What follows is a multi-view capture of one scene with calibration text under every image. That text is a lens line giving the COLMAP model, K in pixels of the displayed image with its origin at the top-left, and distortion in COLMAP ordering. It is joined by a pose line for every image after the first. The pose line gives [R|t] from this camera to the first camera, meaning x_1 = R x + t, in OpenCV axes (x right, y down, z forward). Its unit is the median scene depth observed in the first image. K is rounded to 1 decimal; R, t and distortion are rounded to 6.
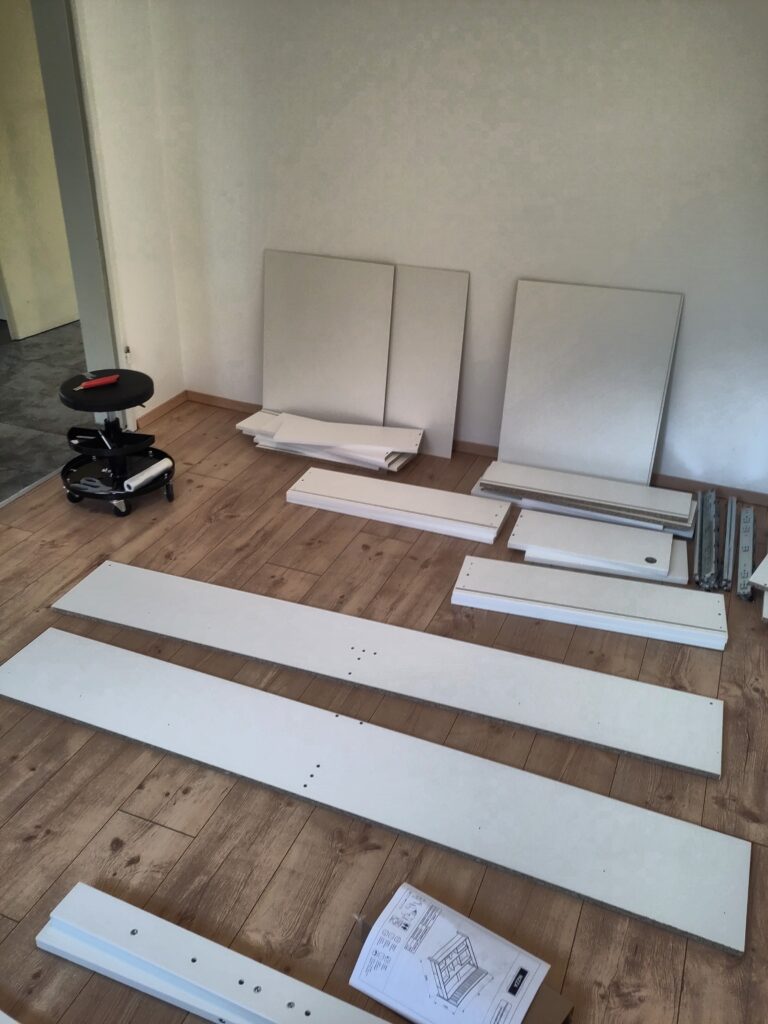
lens RADIAL K [[894.9, 0, 384.0], [0, 894.9, 512.0], [0, 0, 1]] dist [0.065378, -0.035112]
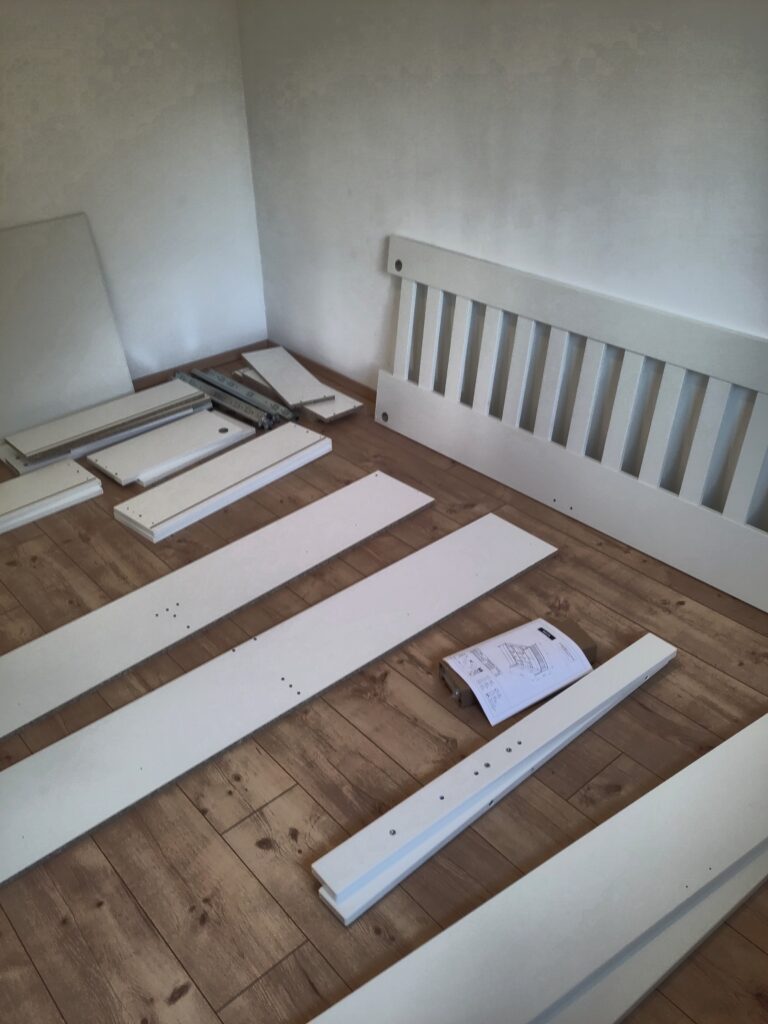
lens RADIAL K [[894.9, 0, 384.0], [0, 894.9, 512.0], [0, 0, 1]] dist [0.065378, -0.035112]
pose [[0.443100, -0.501612, 0.742999, -0.705240], [0.462330, 0.837946, 0.289994, -0.132188], [-0.768058, 0.215014, 0.603205, 0.232071]]
